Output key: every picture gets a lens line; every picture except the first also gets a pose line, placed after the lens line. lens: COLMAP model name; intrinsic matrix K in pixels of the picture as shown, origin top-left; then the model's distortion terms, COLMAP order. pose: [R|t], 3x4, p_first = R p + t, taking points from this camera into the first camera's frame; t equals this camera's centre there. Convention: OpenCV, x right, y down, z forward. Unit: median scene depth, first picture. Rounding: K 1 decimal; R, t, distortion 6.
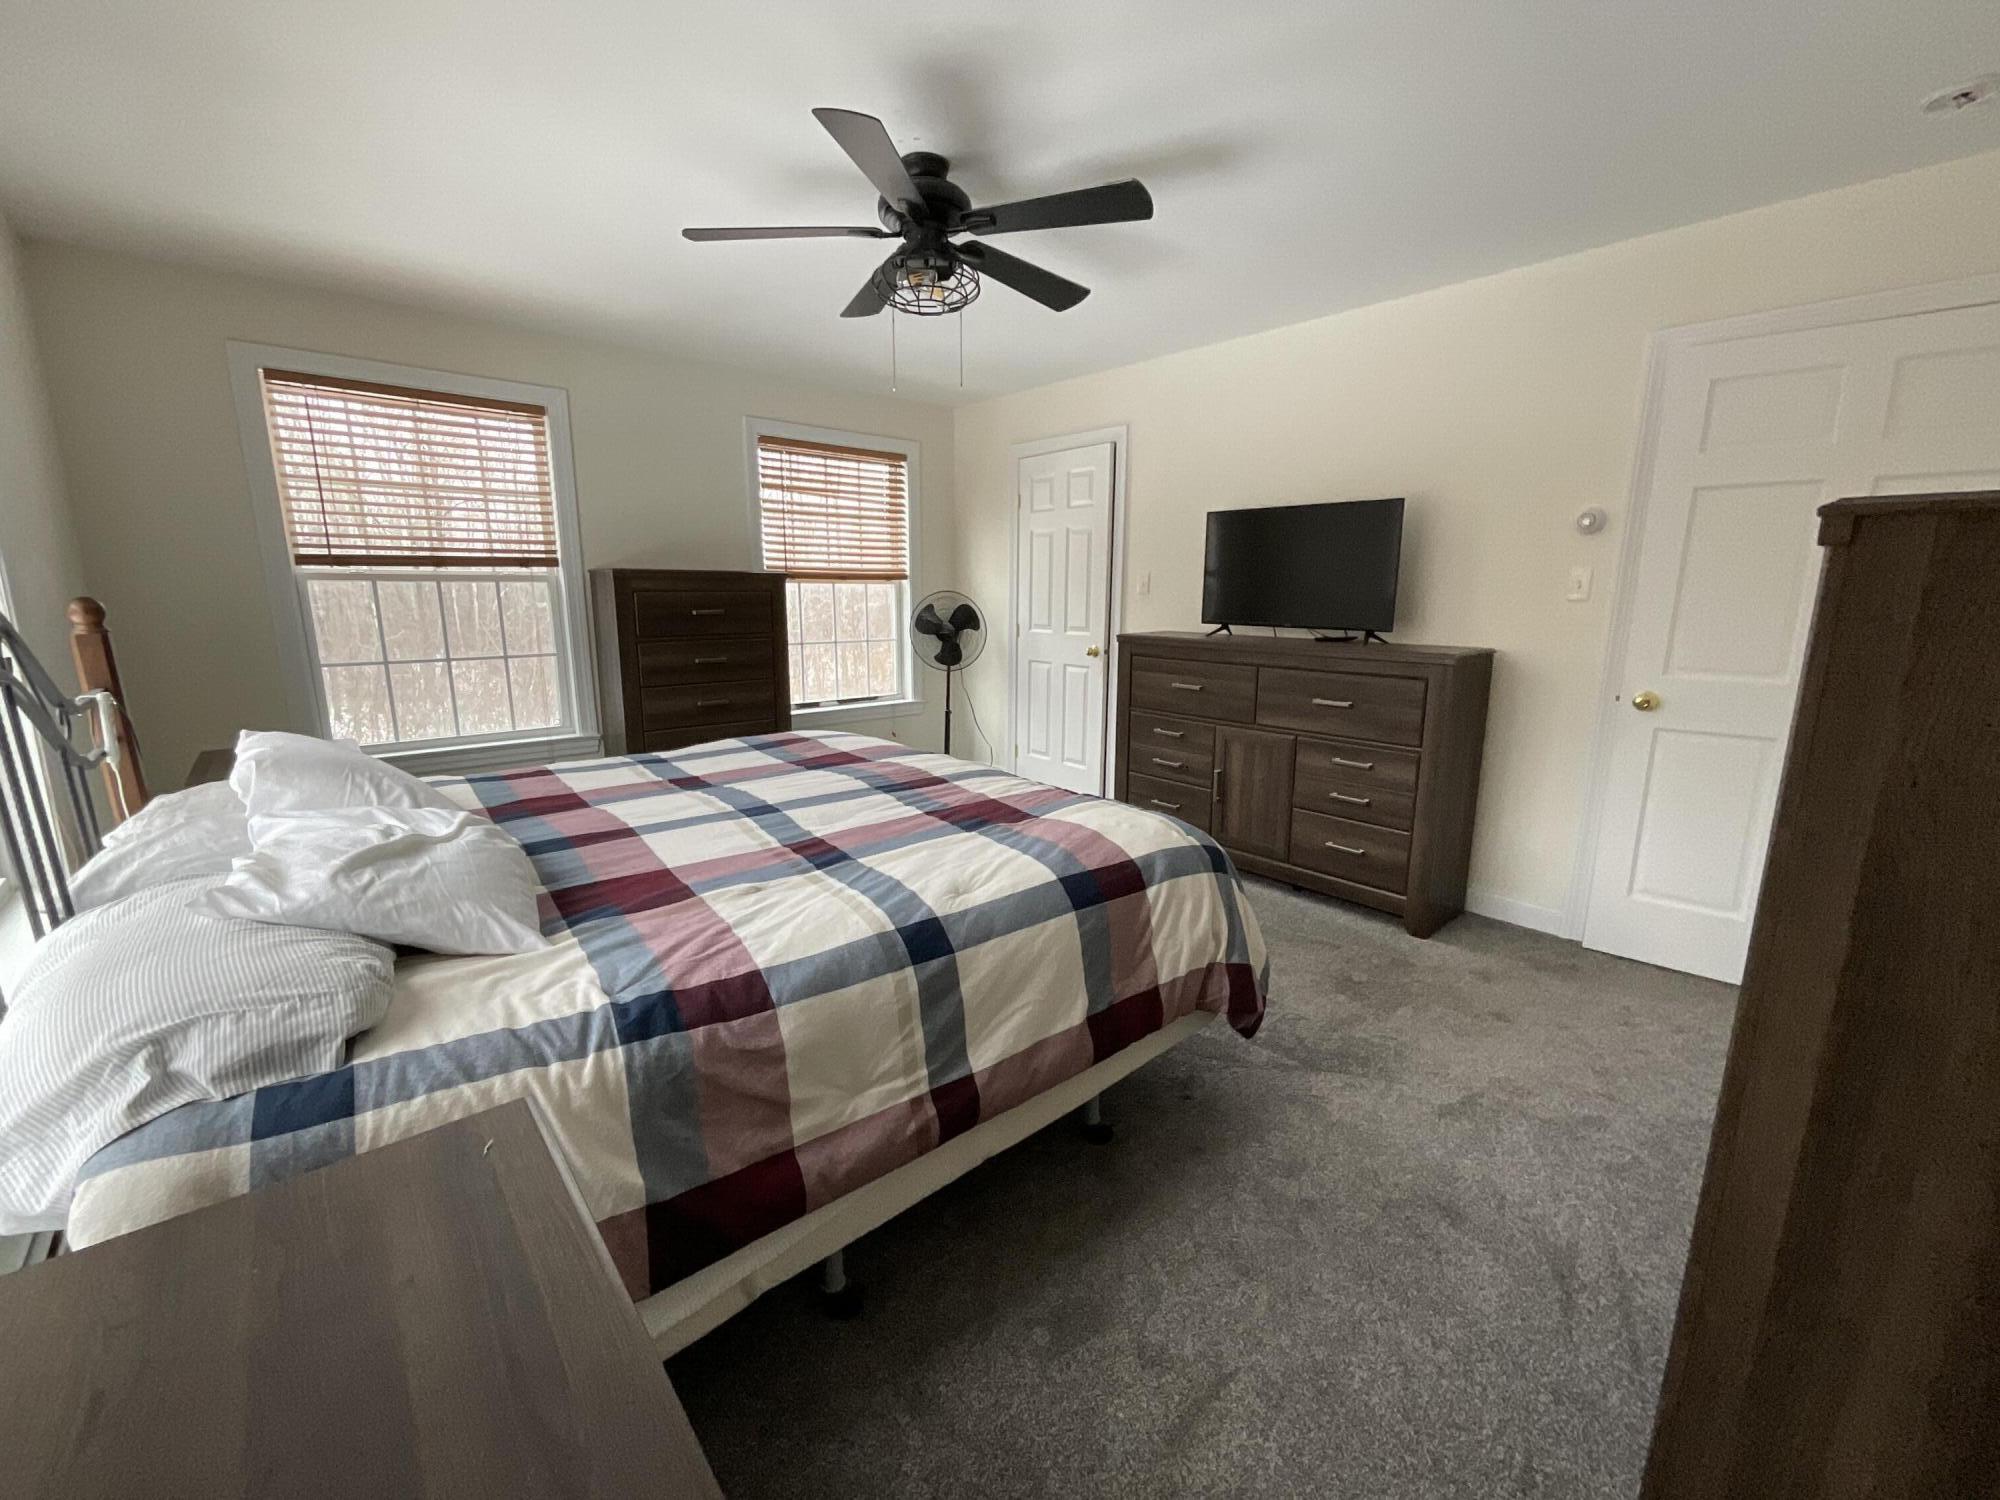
lens RADIAL K [[813.0, 0, 1009.8], [0, 813.0, 739.6], [0, 0, 1]] dist [-0.004388, 0.002880]
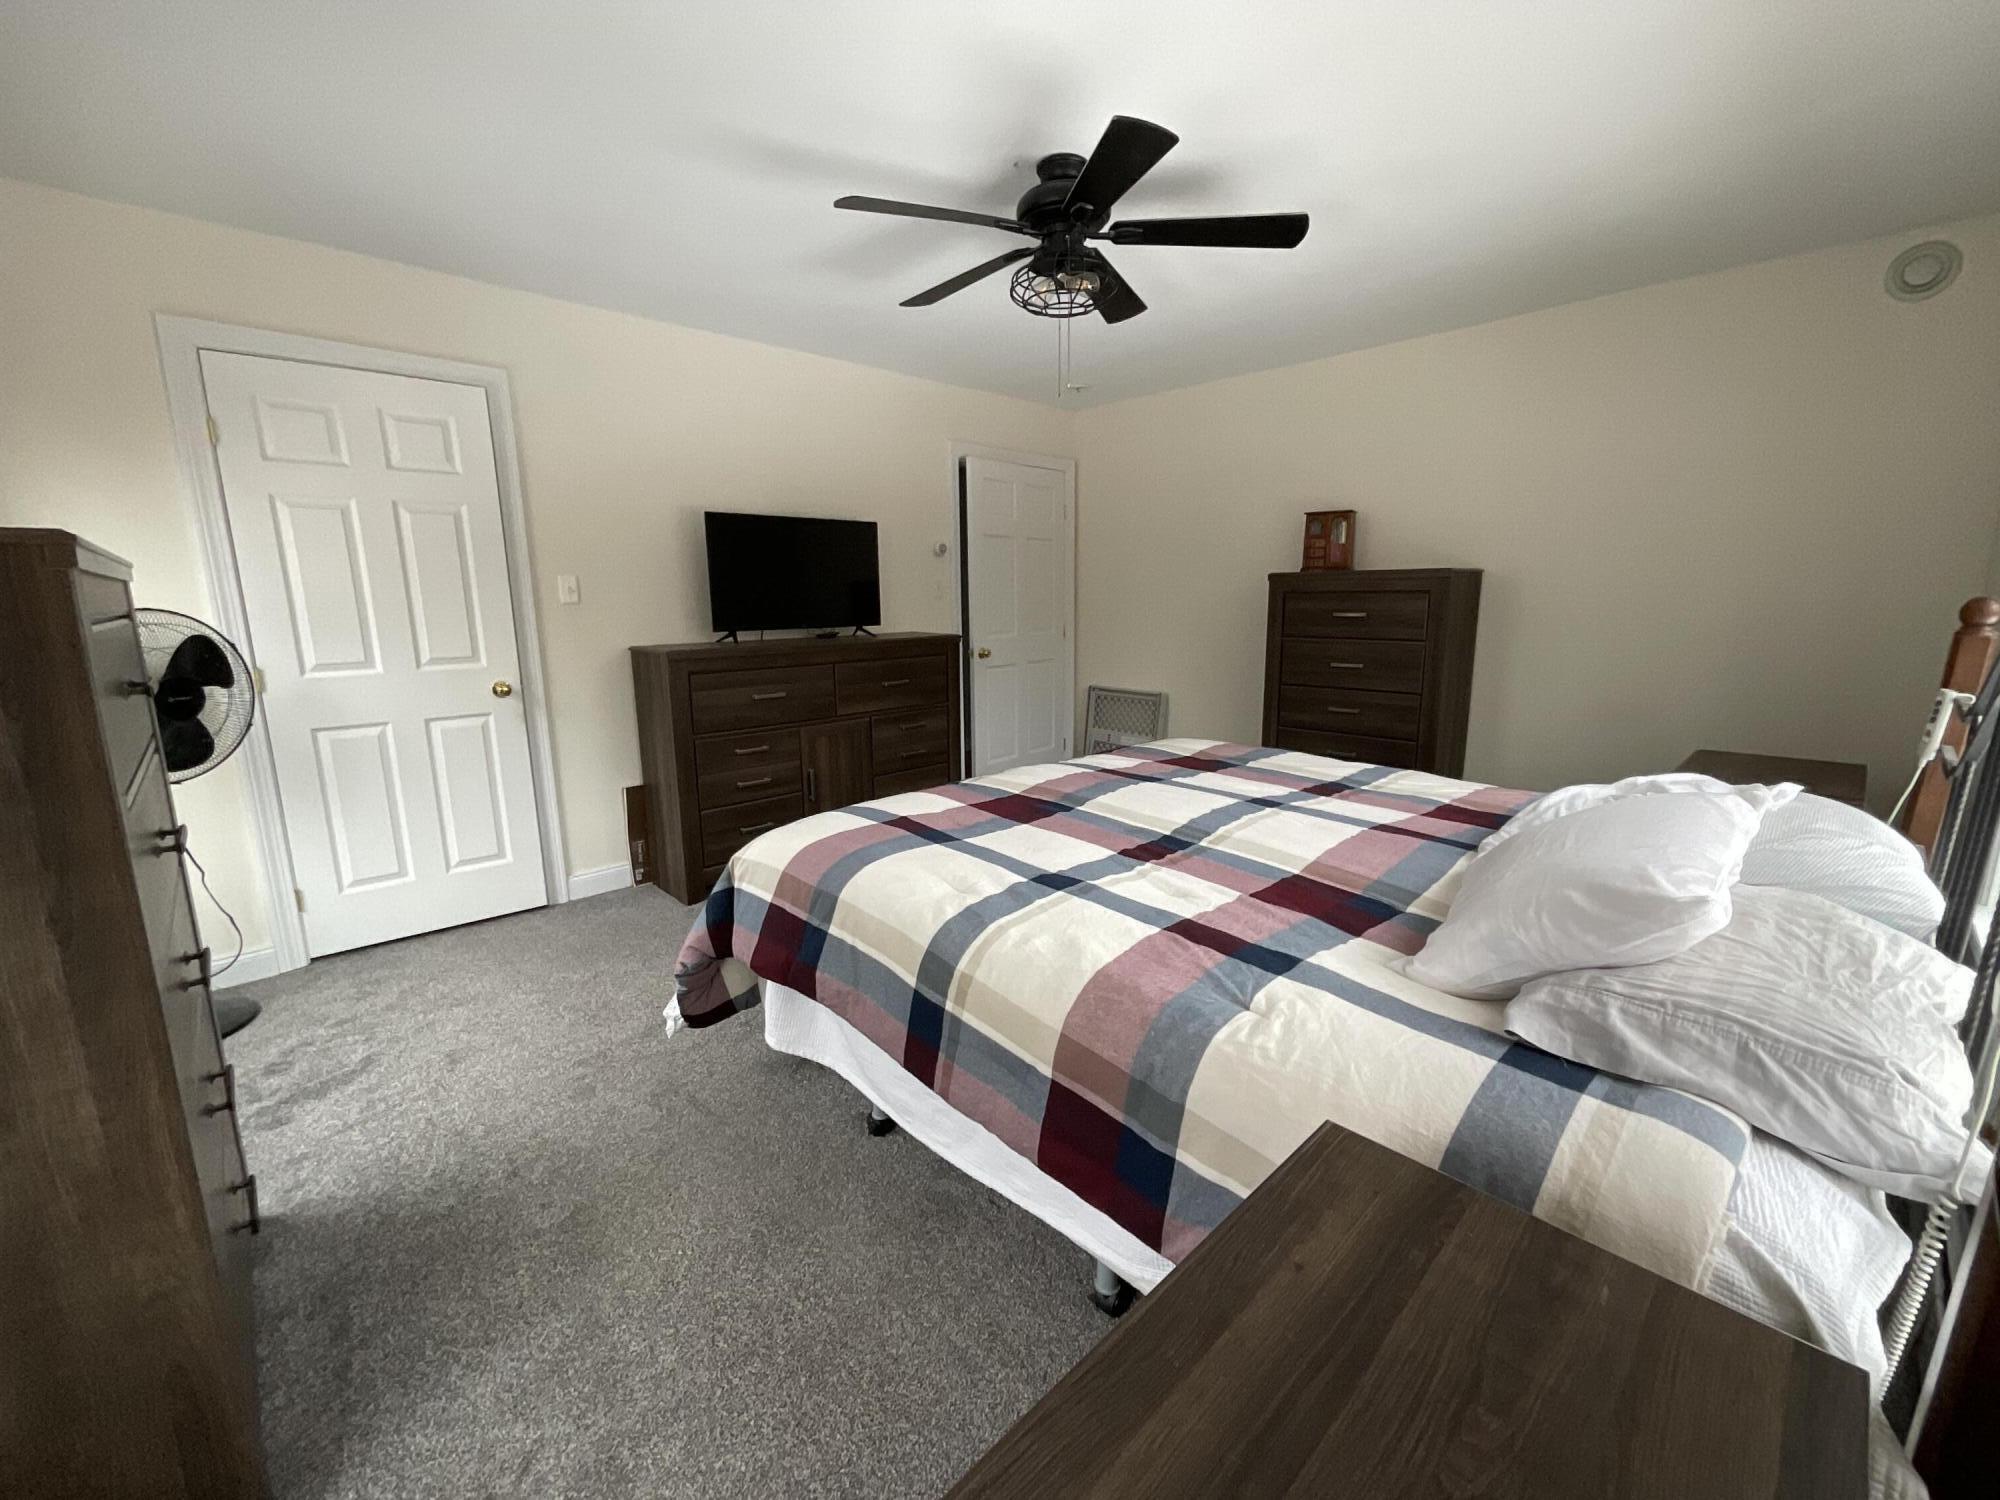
lens RADIAL K [[813.0, 0, 1011.8], [0, 813.0, 749.7], [0, 0, 1]] dist [-0.004388, 0.002880]
pose [[-0.049772, -0.187151, 0.981069, -0.791986], [0.198967, 0.960740, 0.193367, -0.139025], [-0.978741, 0.204825, -0.010581, 0.778659]]
